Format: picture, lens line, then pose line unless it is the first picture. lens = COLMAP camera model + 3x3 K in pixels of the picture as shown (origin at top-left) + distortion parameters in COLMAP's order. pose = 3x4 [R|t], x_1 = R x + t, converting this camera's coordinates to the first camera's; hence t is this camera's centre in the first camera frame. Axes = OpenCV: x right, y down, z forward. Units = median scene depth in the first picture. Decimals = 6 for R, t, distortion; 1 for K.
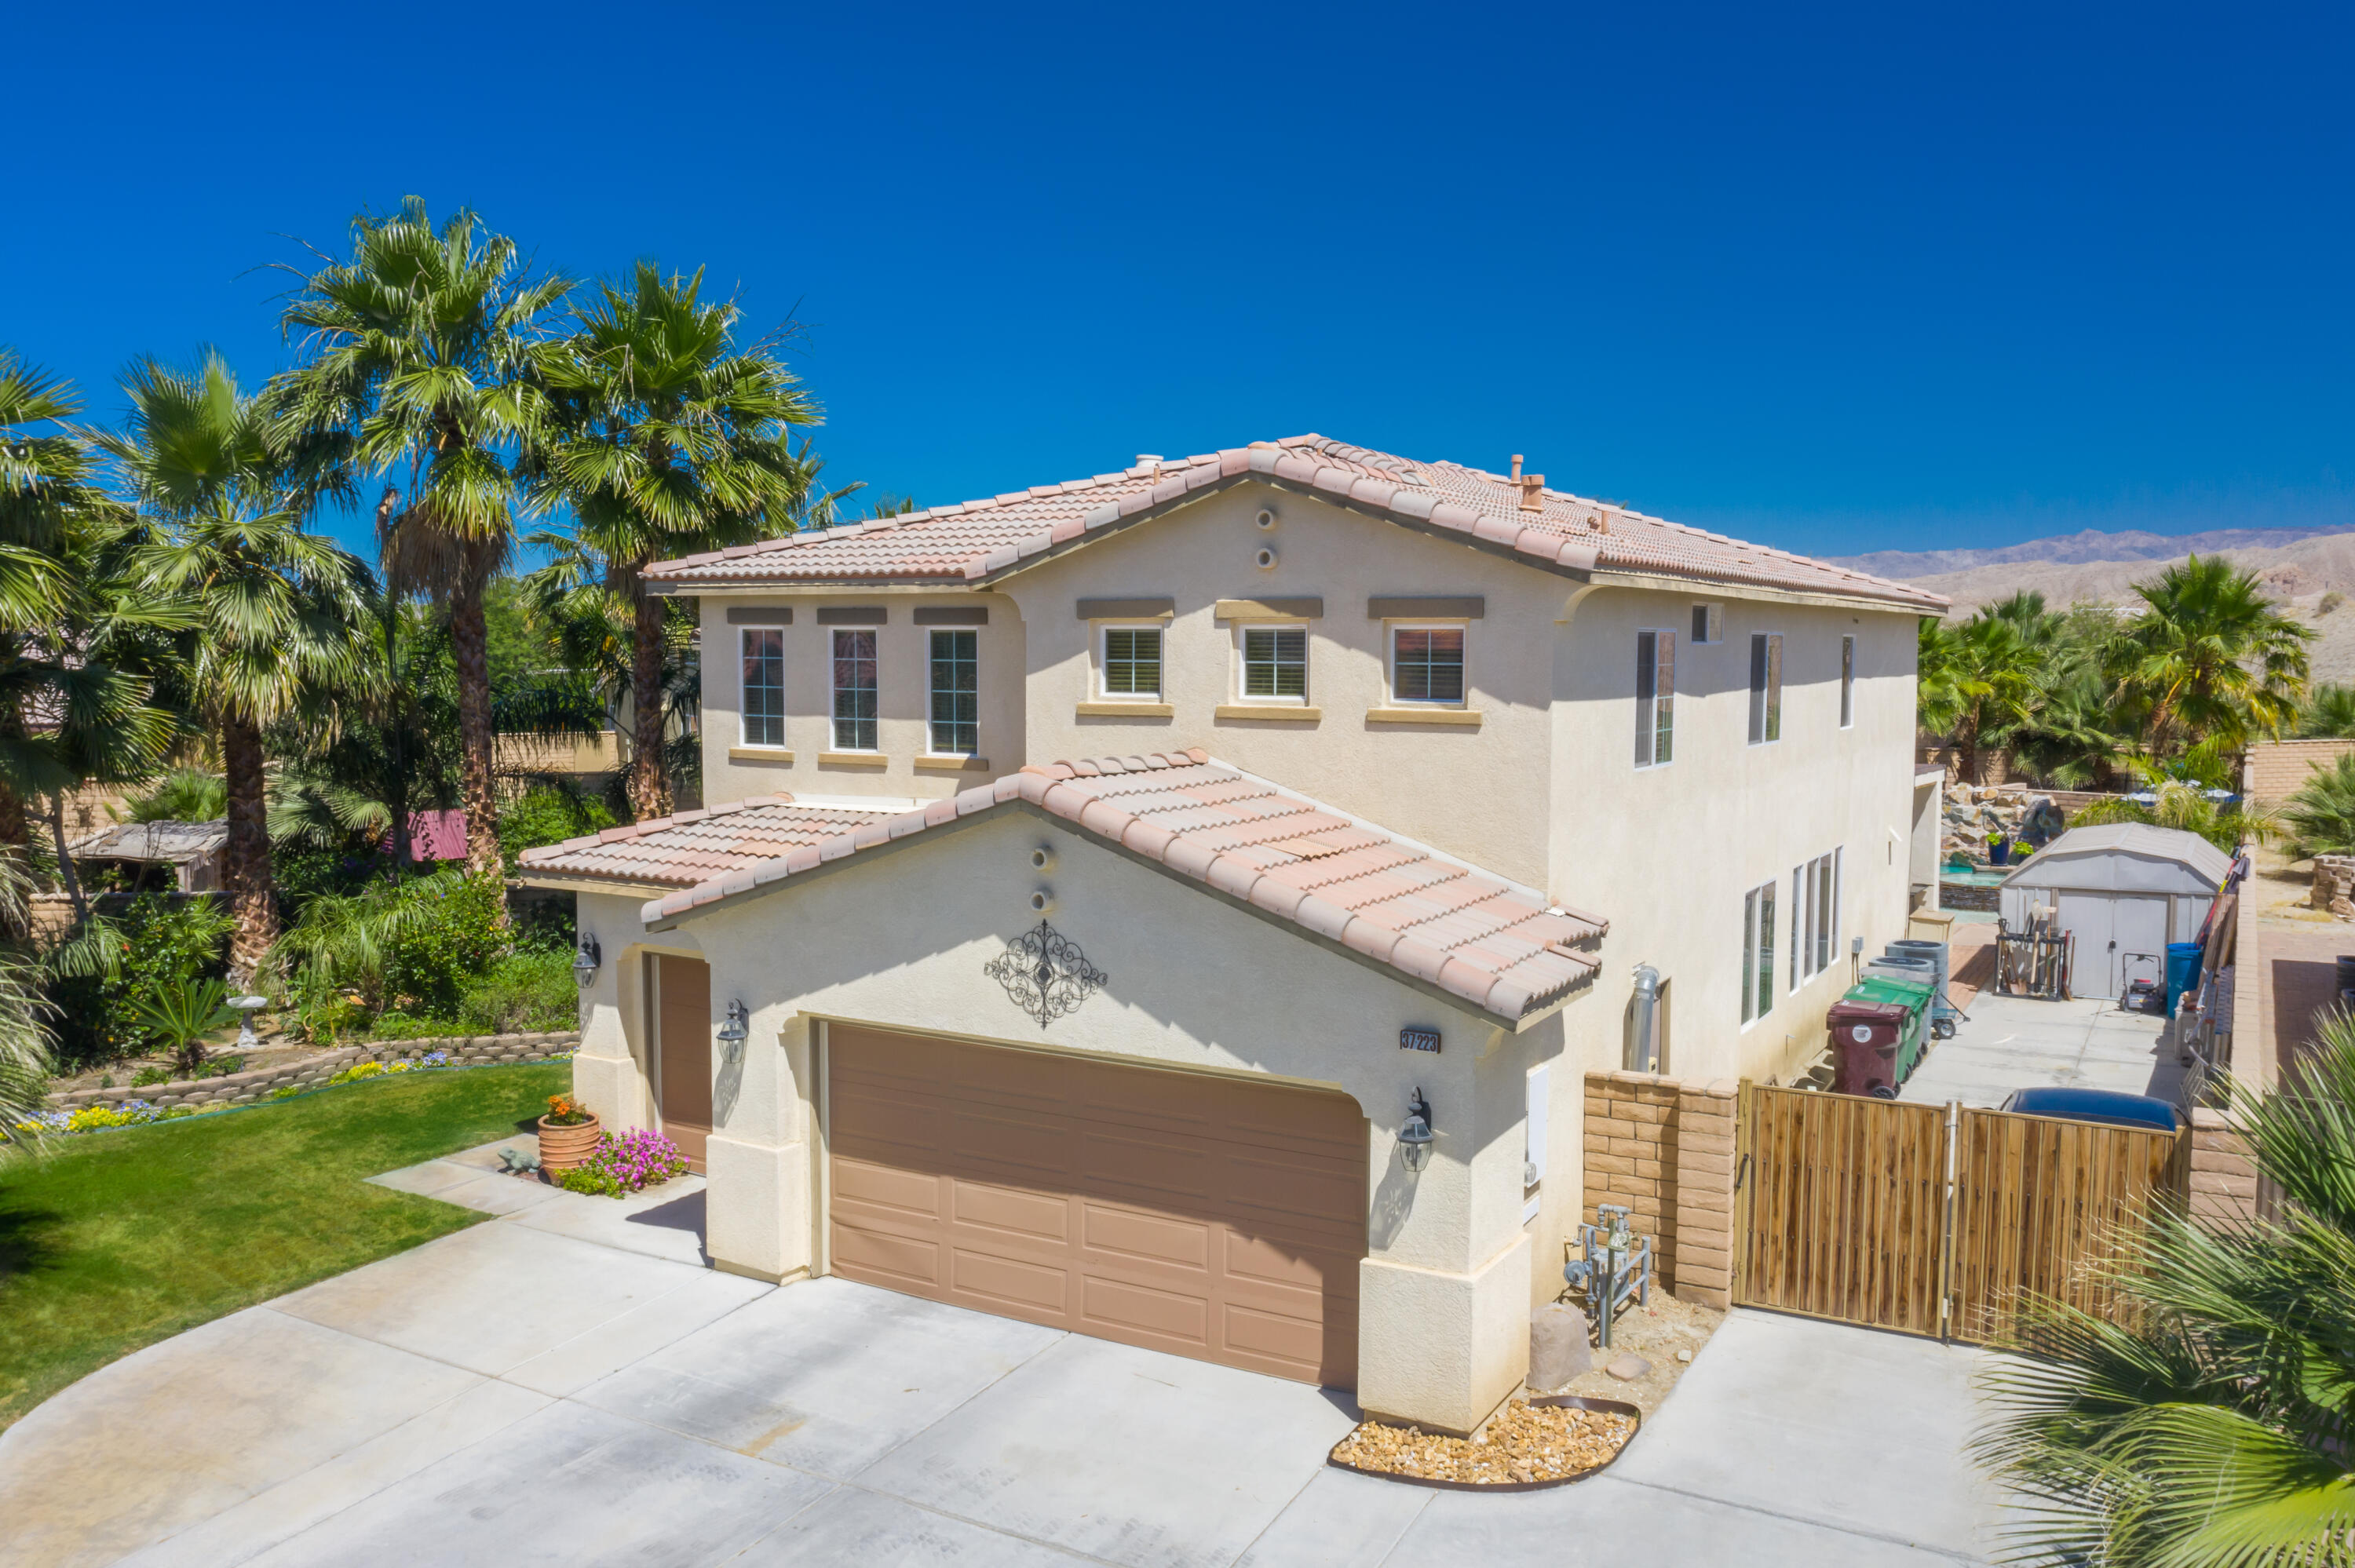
lens RADIAL K [[1842.6, 0, 1177.5], [0, 1842.6, 784.0], [0, 0, 1]] dist [-0.027603, 0.008602]
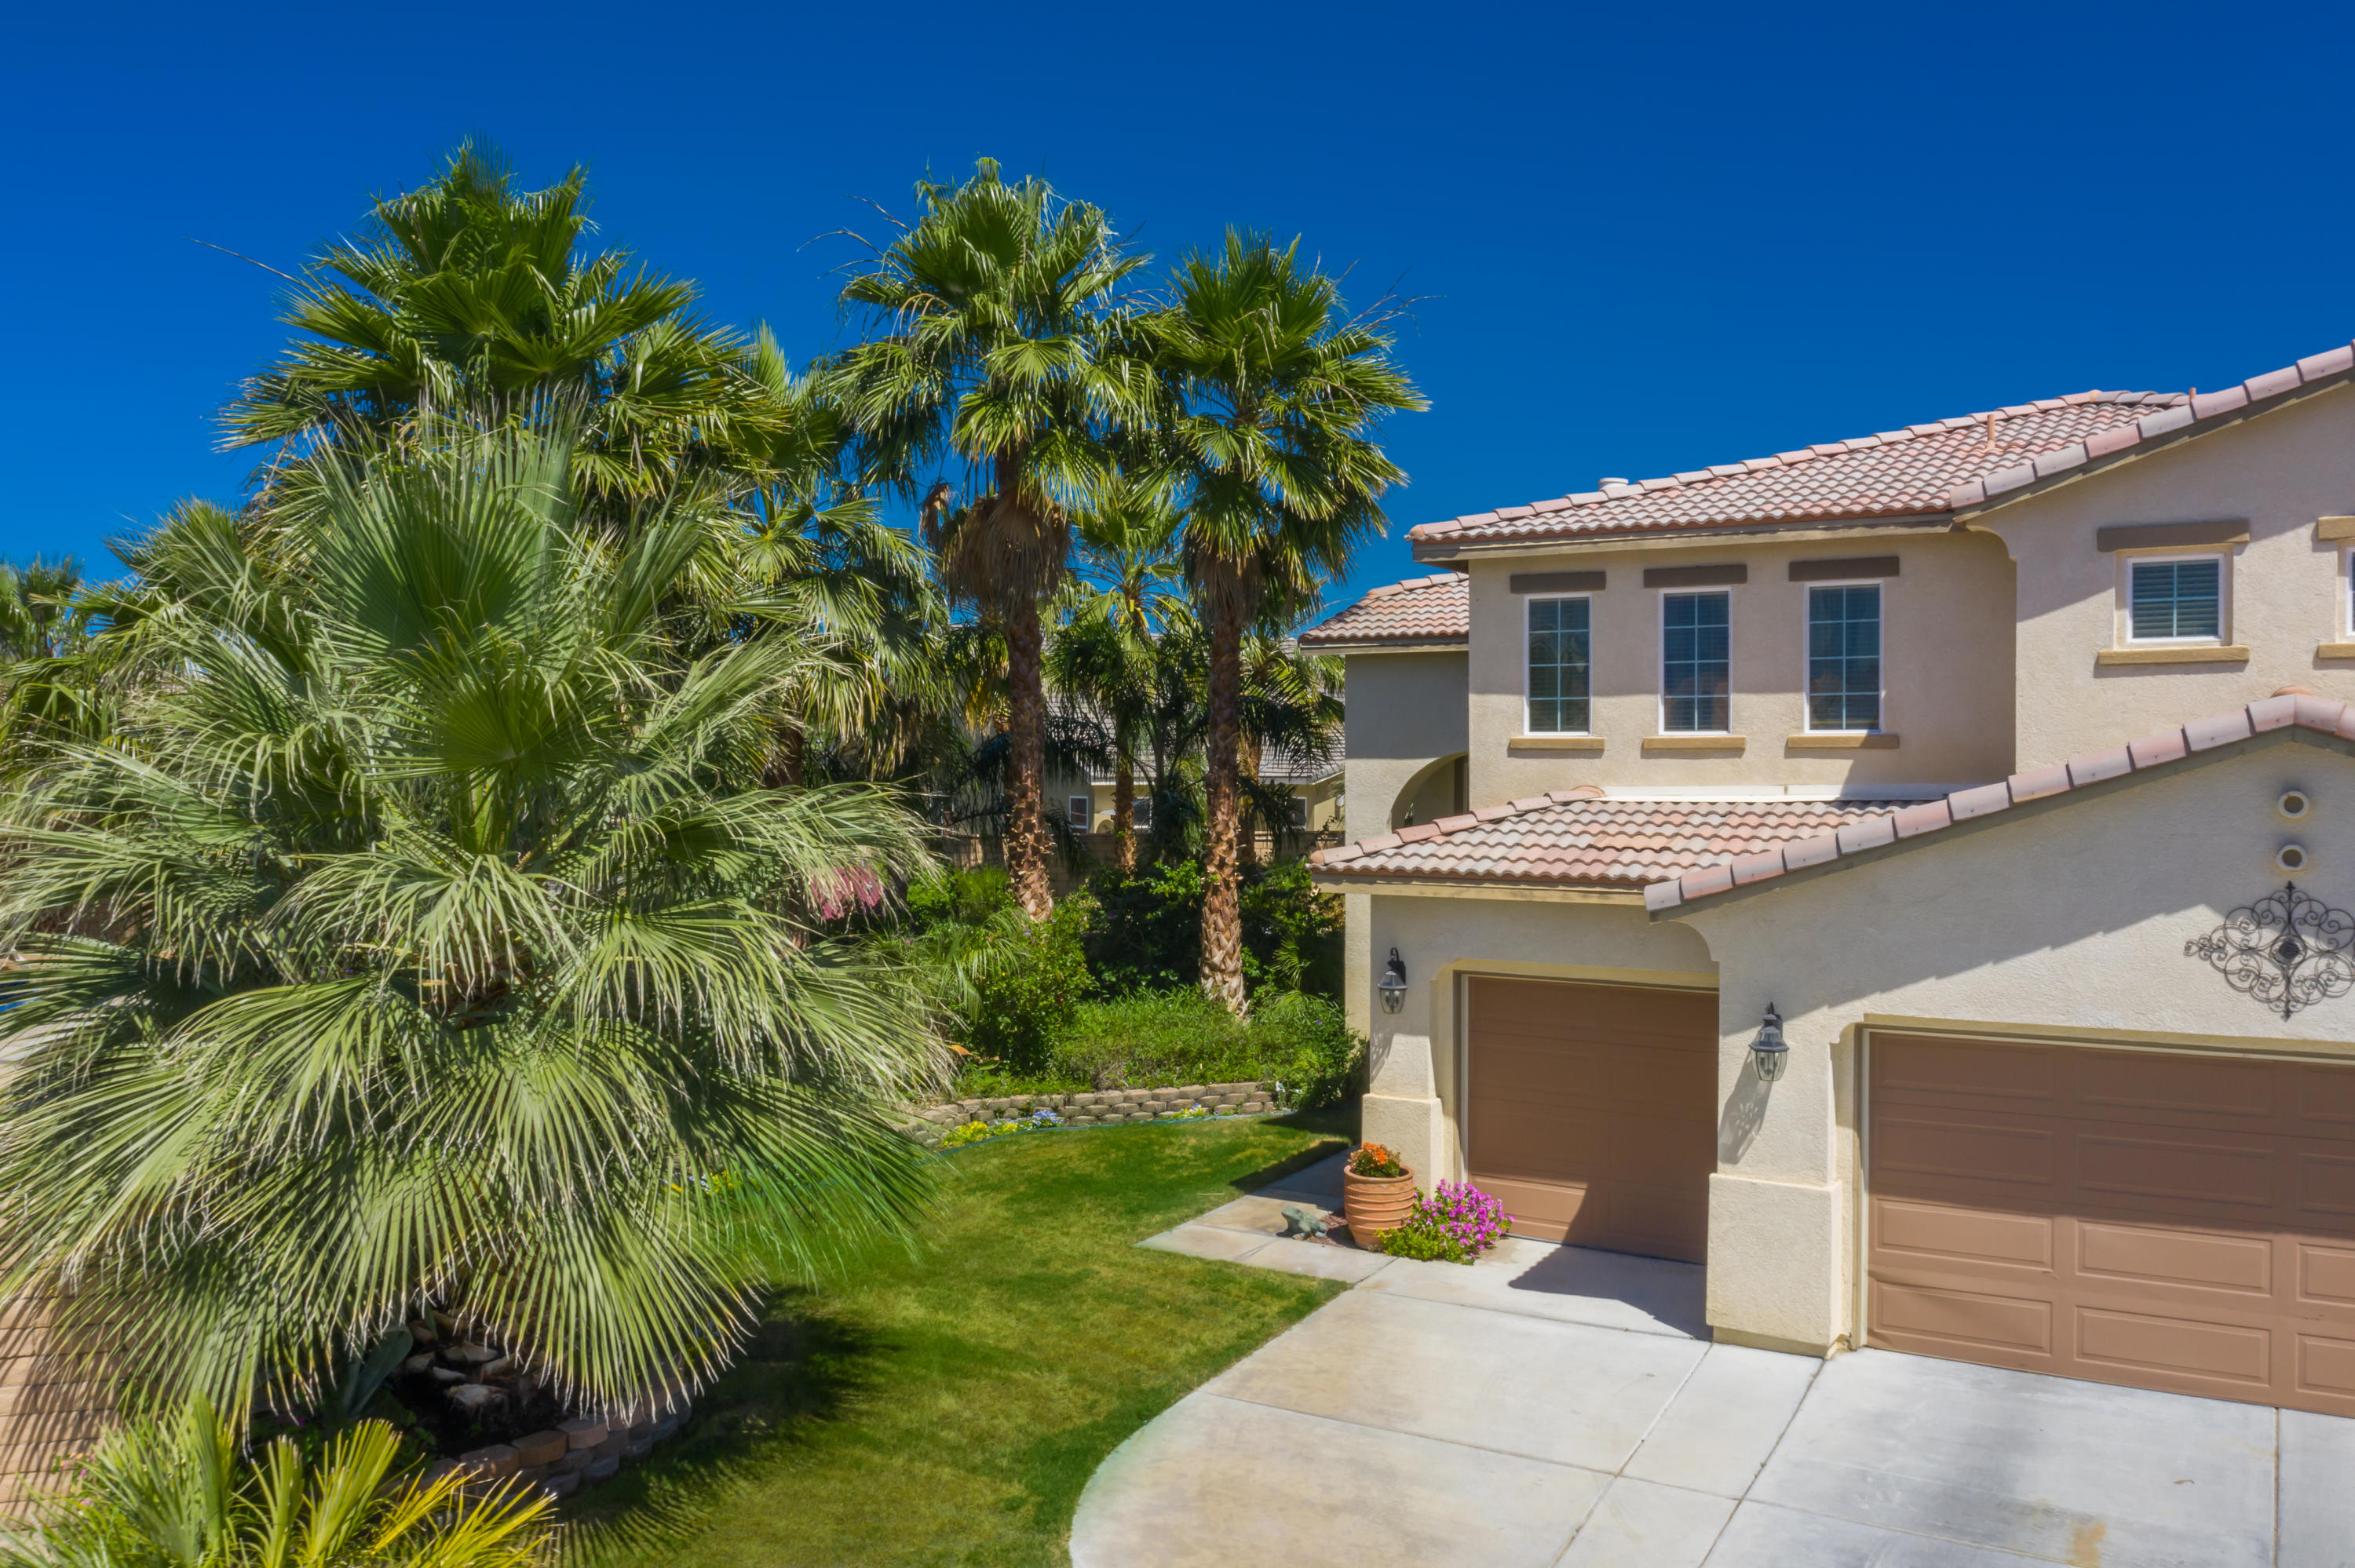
lens RADIAL K [[1836.1, 0, 1177.5], [0, 1836.1, 784.0], [0, 0, 1]] dist [-0.027363, 0.000296]
pose [[0.999926, -0.007260, -0.009734, -0.450619], [0.006631, 0.997985, -0.063098, 0.063802], [0.010172, 0.063029, 0.997960, 0.165848]]
